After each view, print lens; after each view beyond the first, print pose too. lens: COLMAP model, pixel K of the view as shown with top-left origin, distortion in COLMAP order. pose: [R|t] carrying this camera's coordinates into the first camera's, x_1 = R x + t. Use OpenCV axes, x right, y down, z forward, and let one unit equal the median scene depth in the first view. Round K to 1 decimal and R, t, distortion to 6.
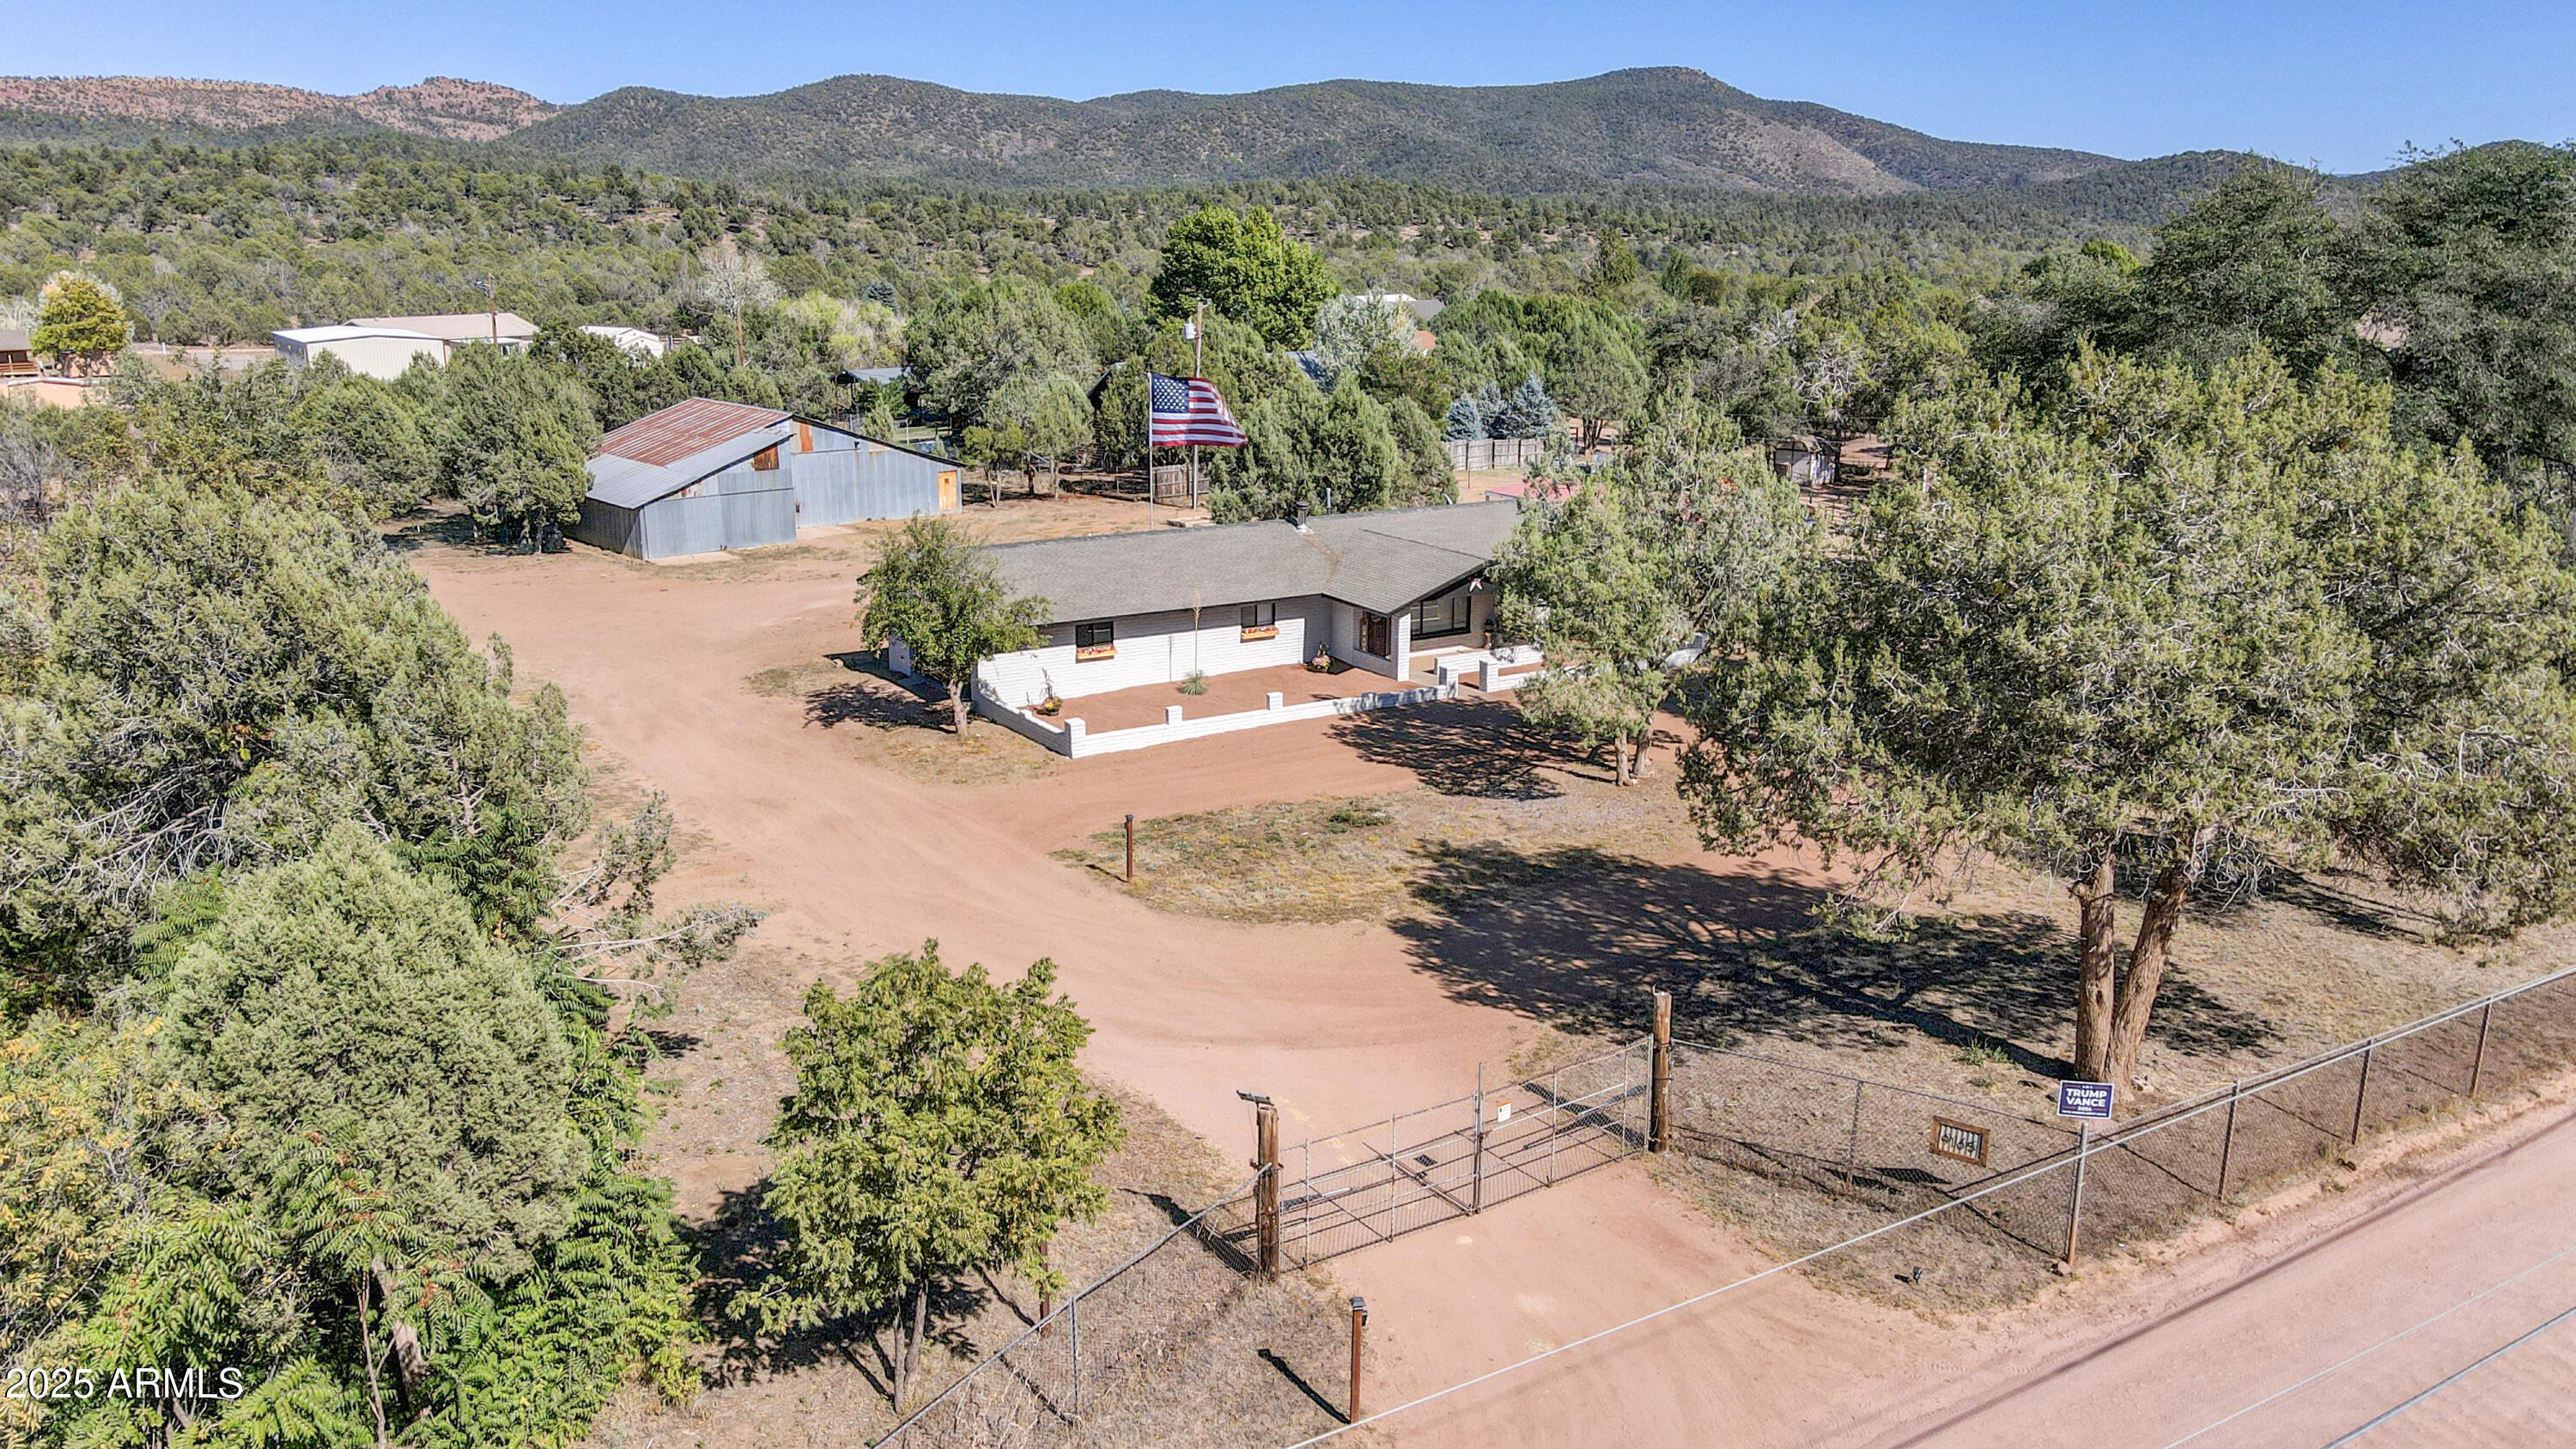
lens RADIAL K [[1889.5, 0, 1288.0], [0, 1889.5, 724.5], [0, 0, 1]] dist [0.014172, 0.005377]
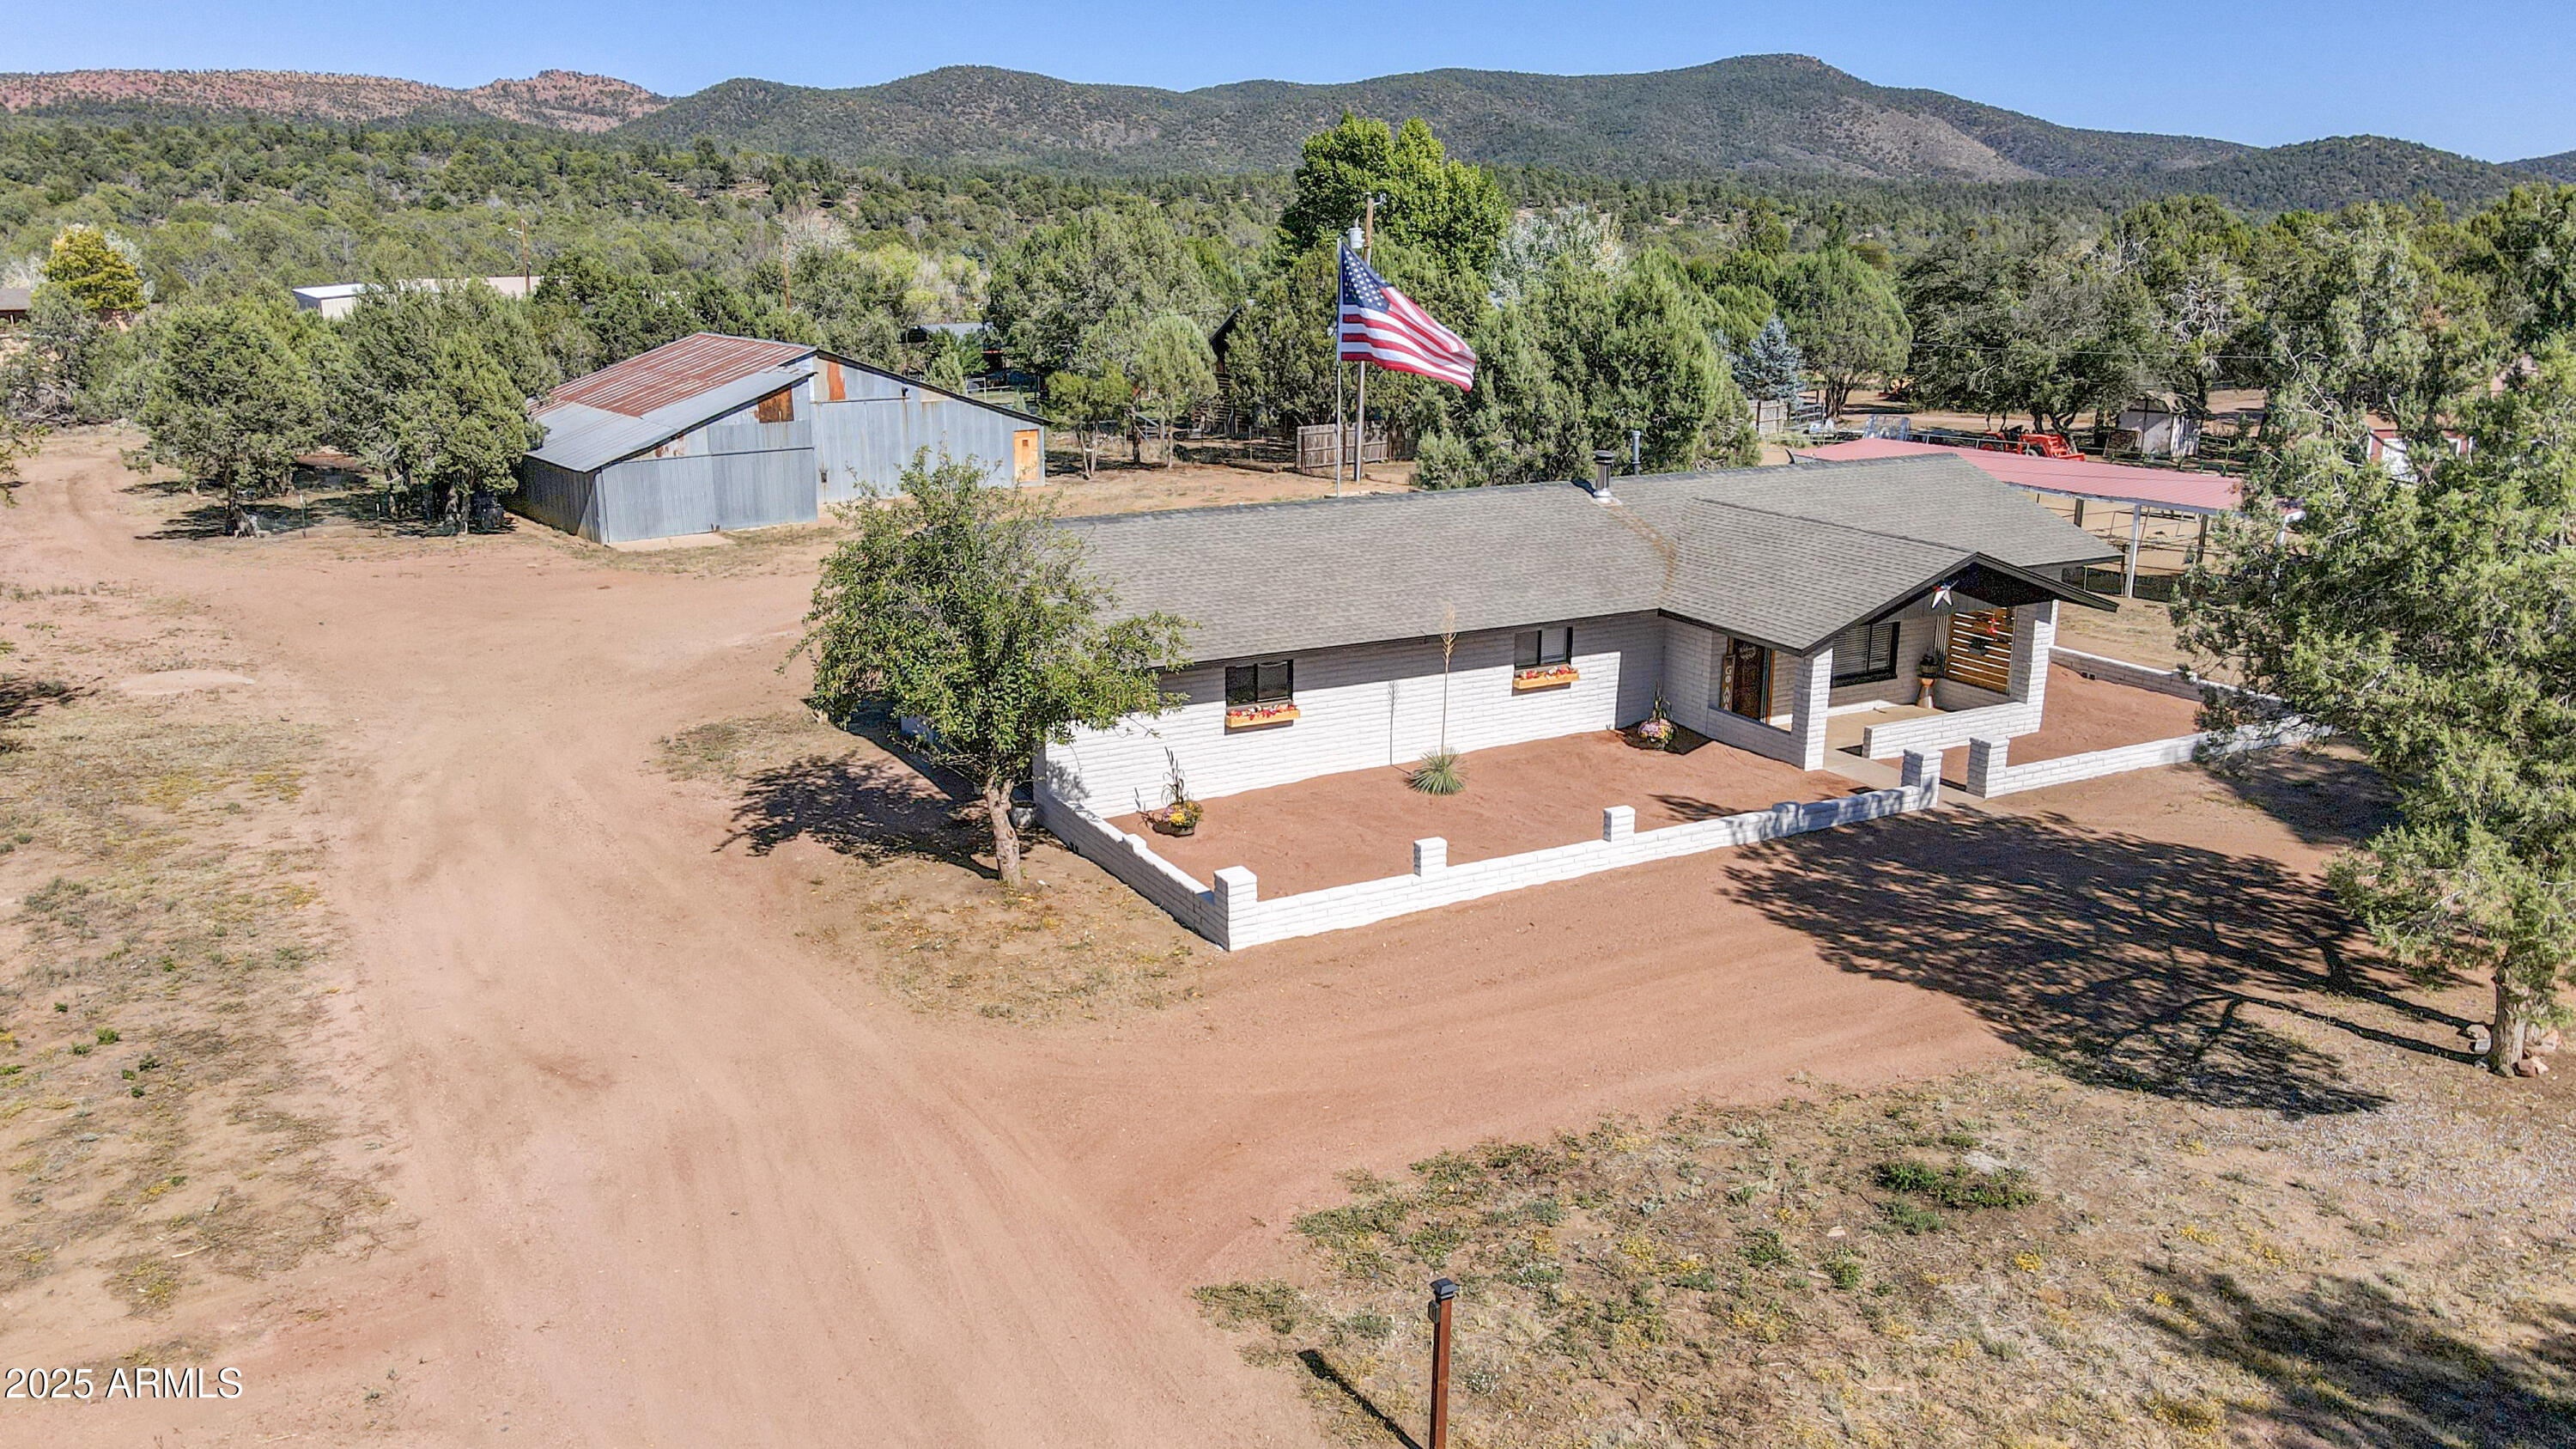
lens RADIAL K [[1889.5, 0, 1288.0], [0, 1889.5, 724.5], [0, 0, 1]] dist [0.014172, 0.005377]
pose [[0.998676, 0.012873, -0.049814, -0.034664], [-0.012717, 0.999913, 0.003445, -0.019361], [0.049854, -0.002807, 0.998753, 0.236259]]
